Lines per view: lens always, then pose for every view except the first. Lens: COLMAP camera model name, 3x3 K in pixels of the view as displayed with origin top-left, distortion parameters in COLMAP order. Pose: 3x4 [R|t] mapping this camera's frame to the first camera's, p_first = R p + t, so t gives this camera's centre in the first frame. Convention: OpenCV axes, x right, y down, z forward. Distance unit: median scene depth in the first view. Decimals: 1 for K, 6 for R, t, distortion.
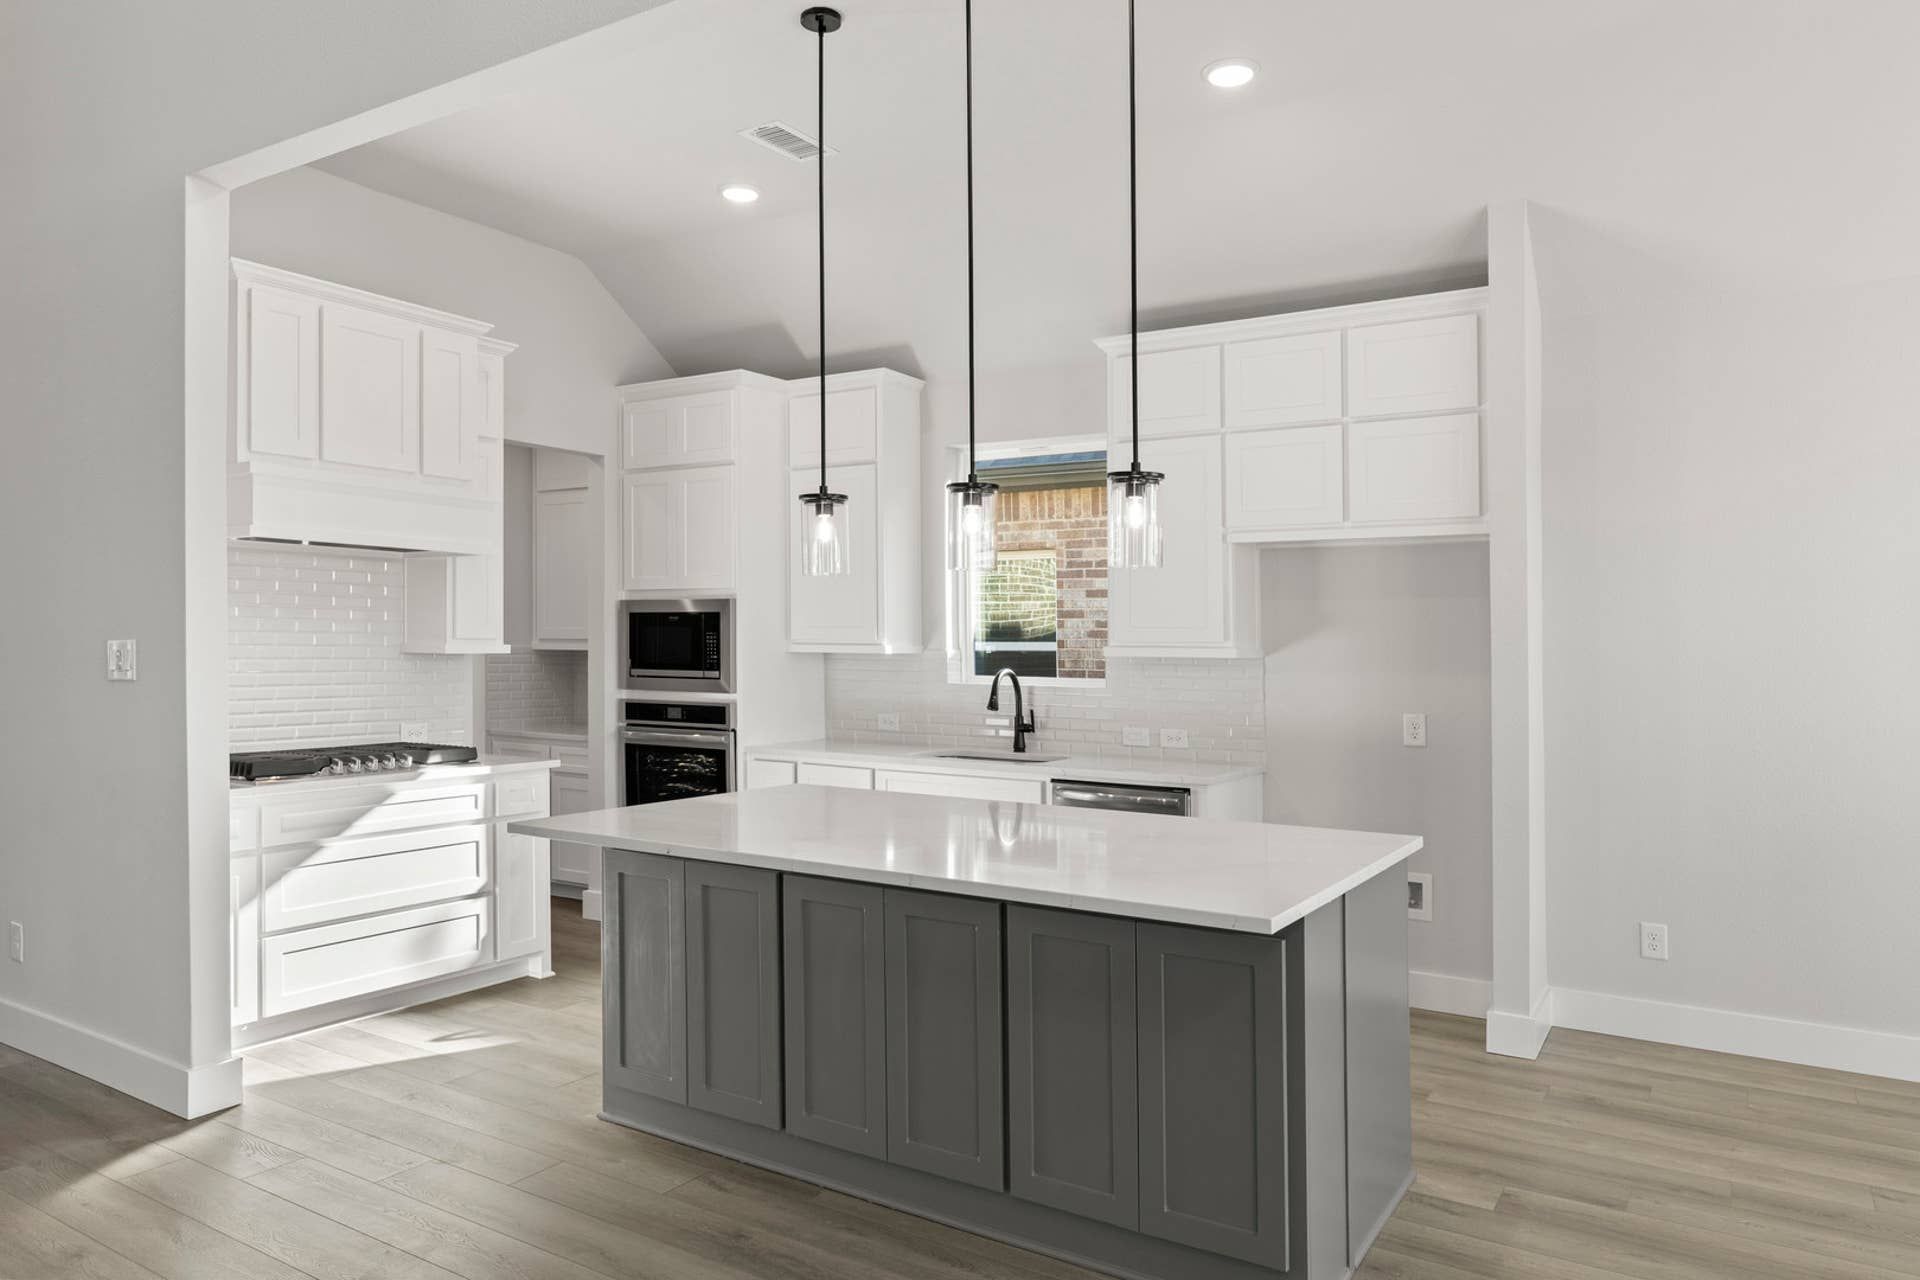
lens RADIAL K [[1277.5, 0, 953.1], [0, 1277.5, 626.3], [0, 0, 1]] dist [-0.001242, -0.000839]
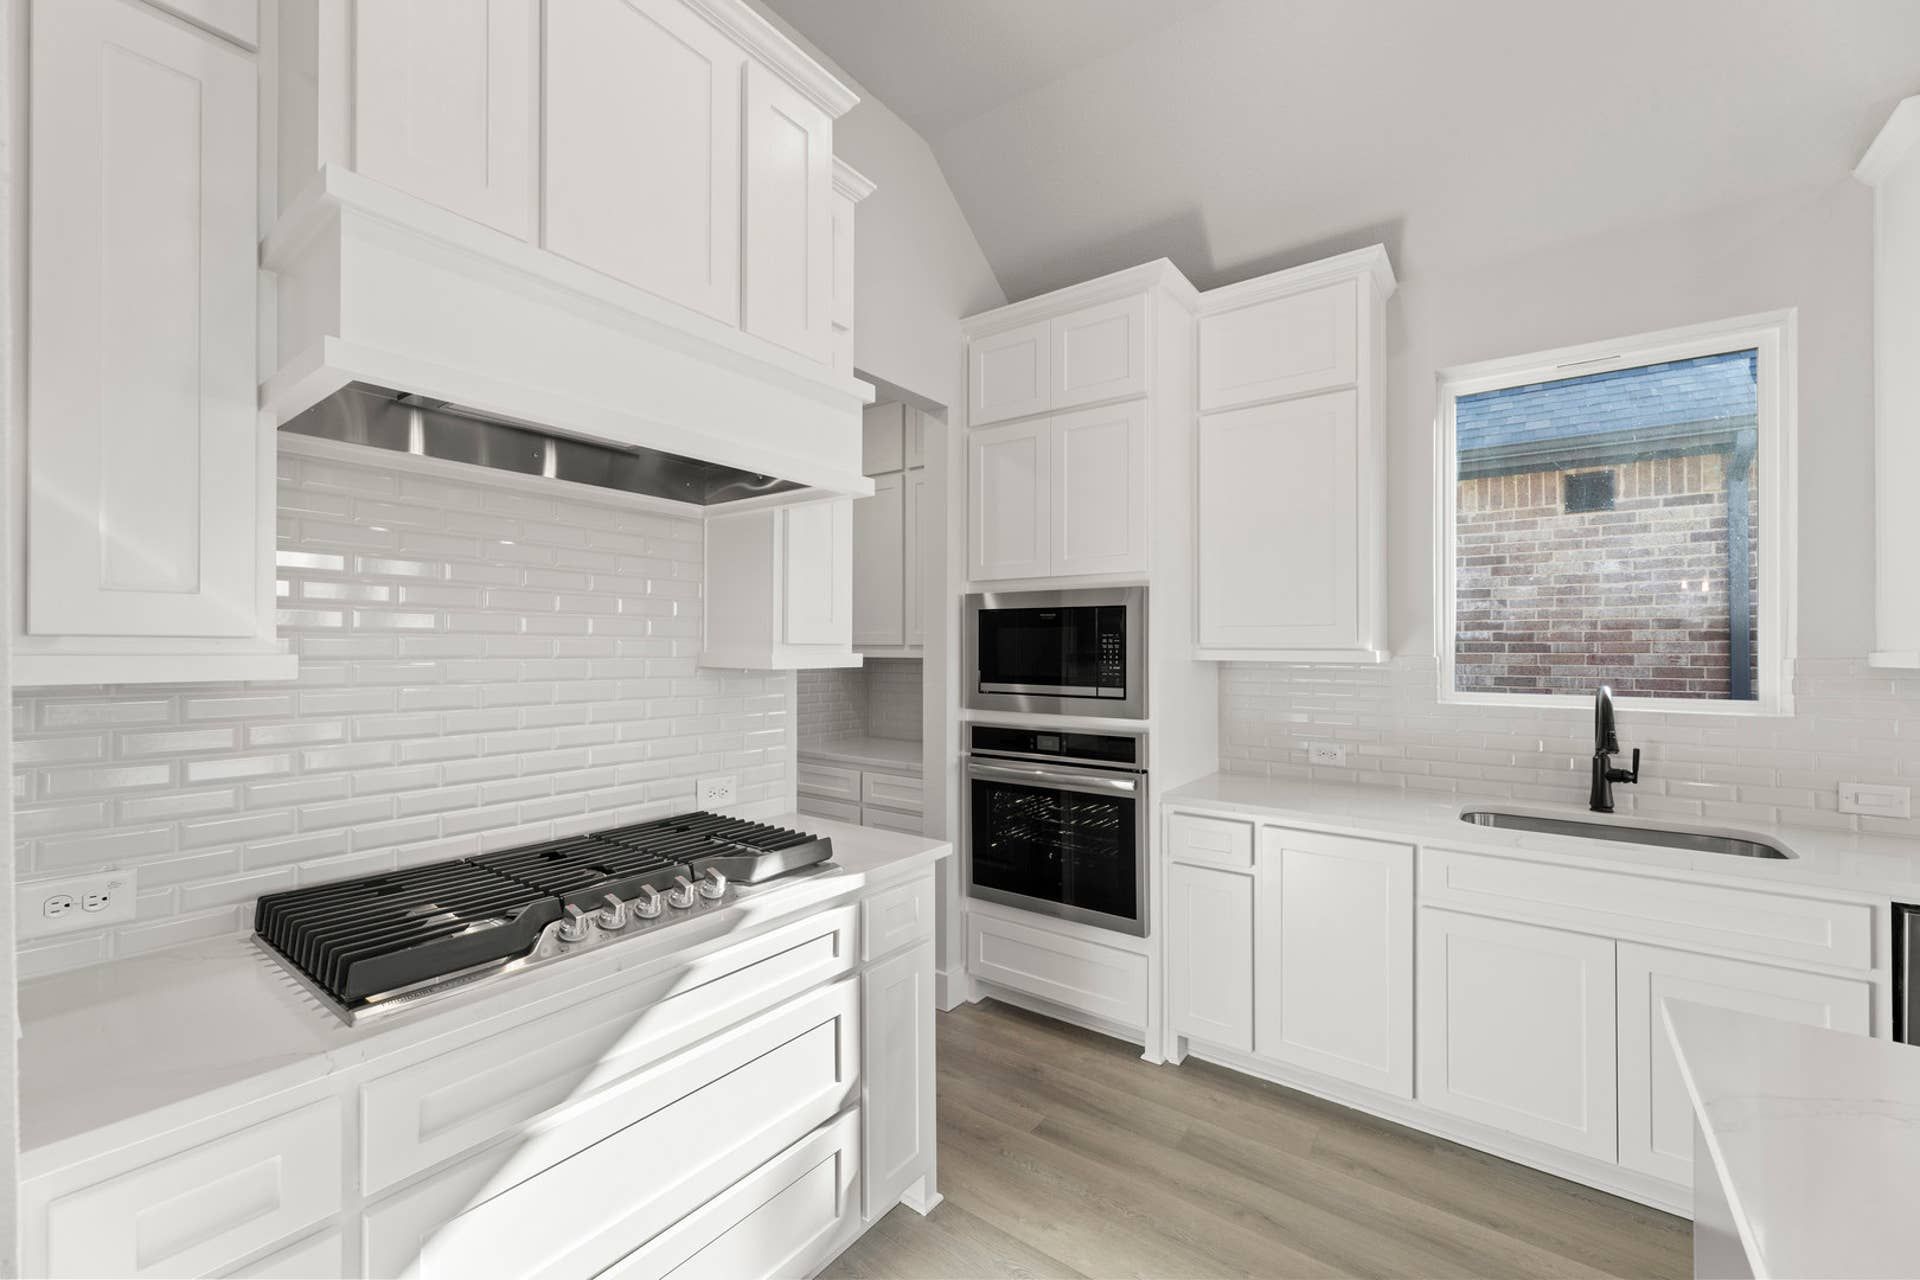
lens RADIAL K [[786.9, 0, 935.8], [0, 786.9, 616.4], [0, 0, 1]] dist [-0.005240, 0.001204]
pose [[0.995640, -0.009258, -0.092817, -0.295502], [0.006717, 0.999595, -0.027650, 0.007841], [0.093035, 0.026906, 0.995299, 0.659936]]
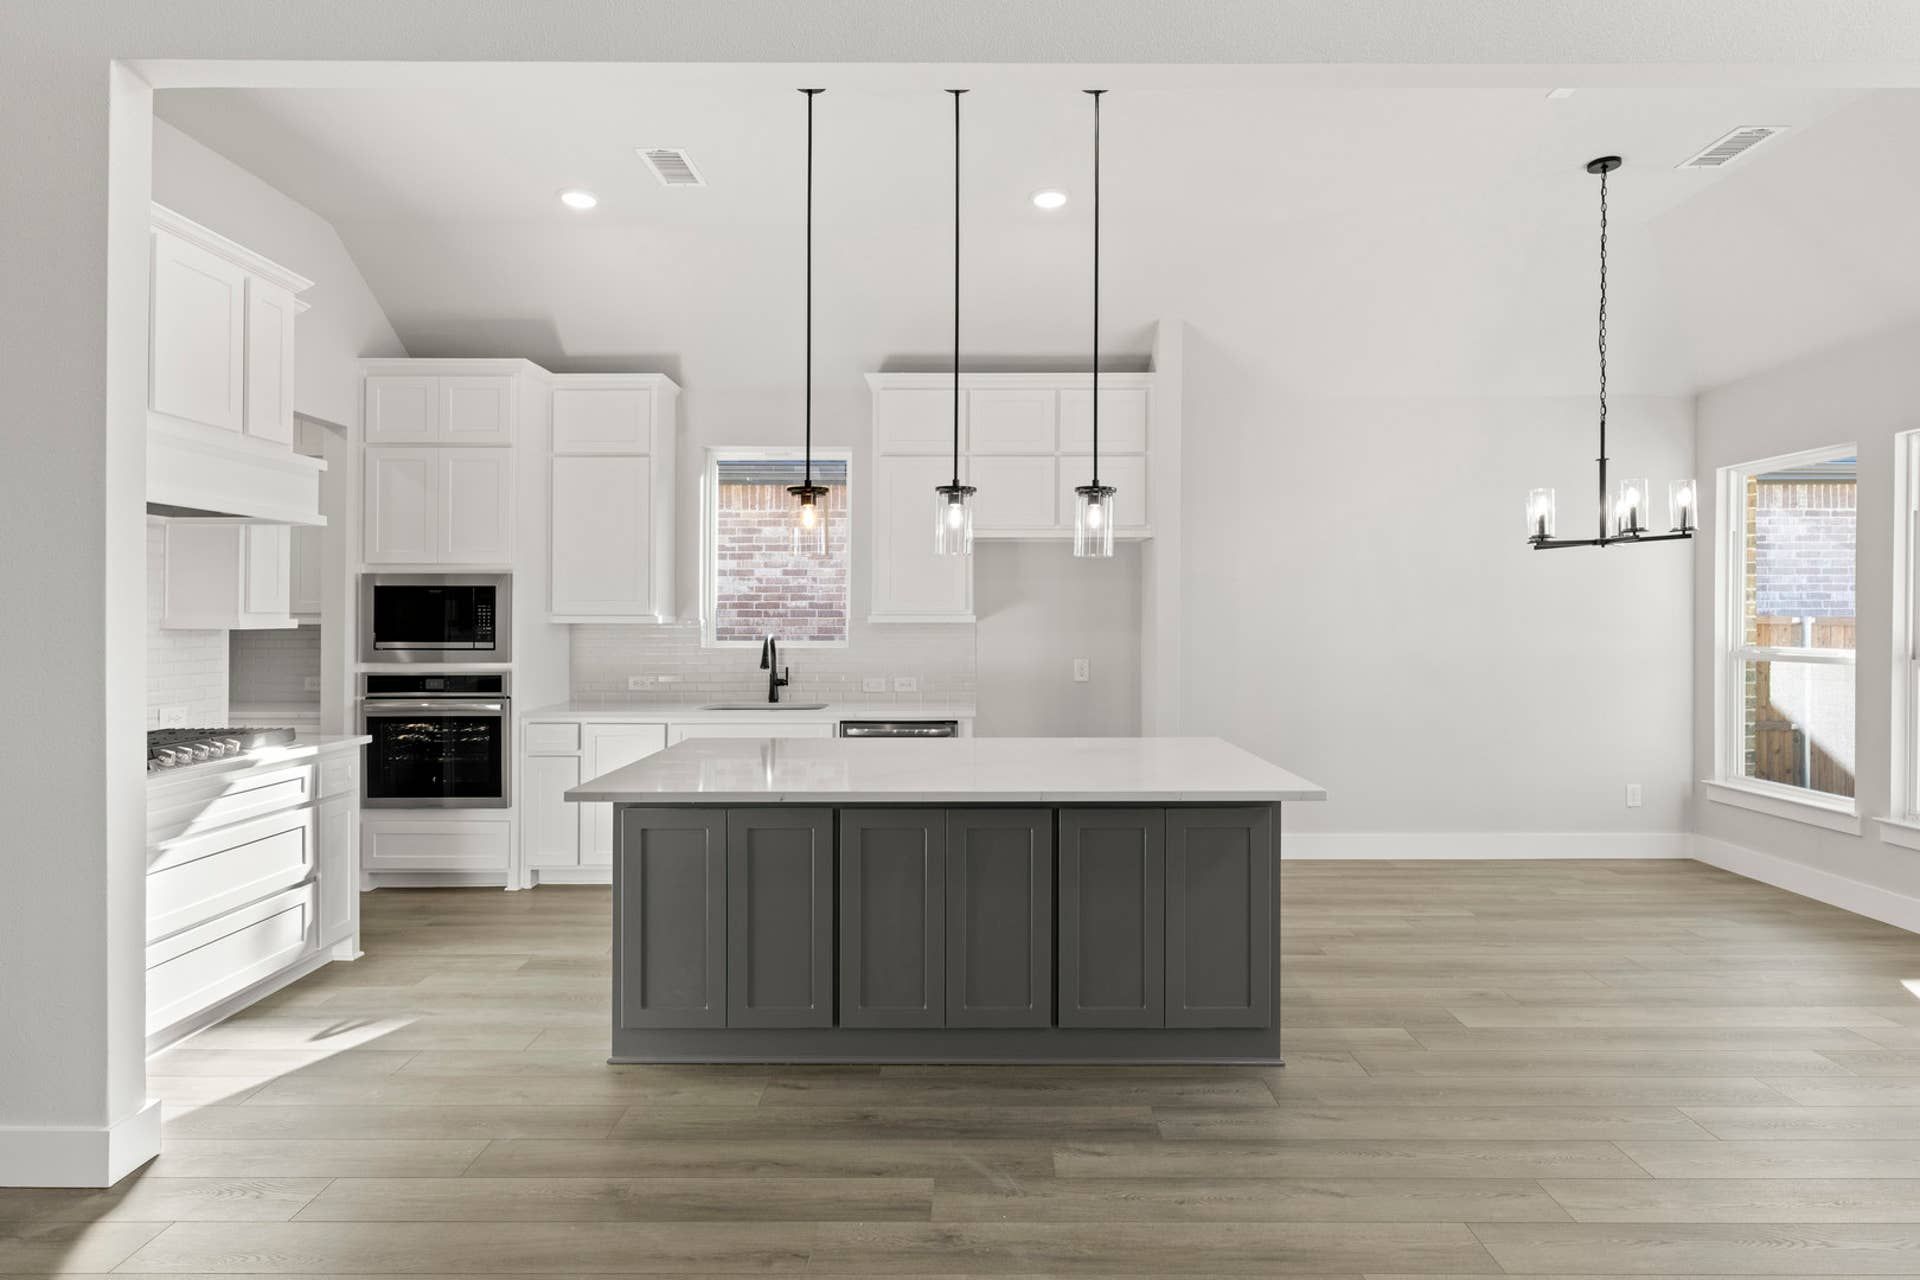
lens RADIAL K [[1000.0, 0, 988.9], [0, 1000.0, 606.3], [0, 0, 1]] dist [0.002224, -0.000615]
pose [[0.841335, -0.004504, 0.540495, -0.342072], [0.000880, 0.999975, 0.006964, 0.000316], [-0.540513, -0.005384, 0.841319, 0.099126]]
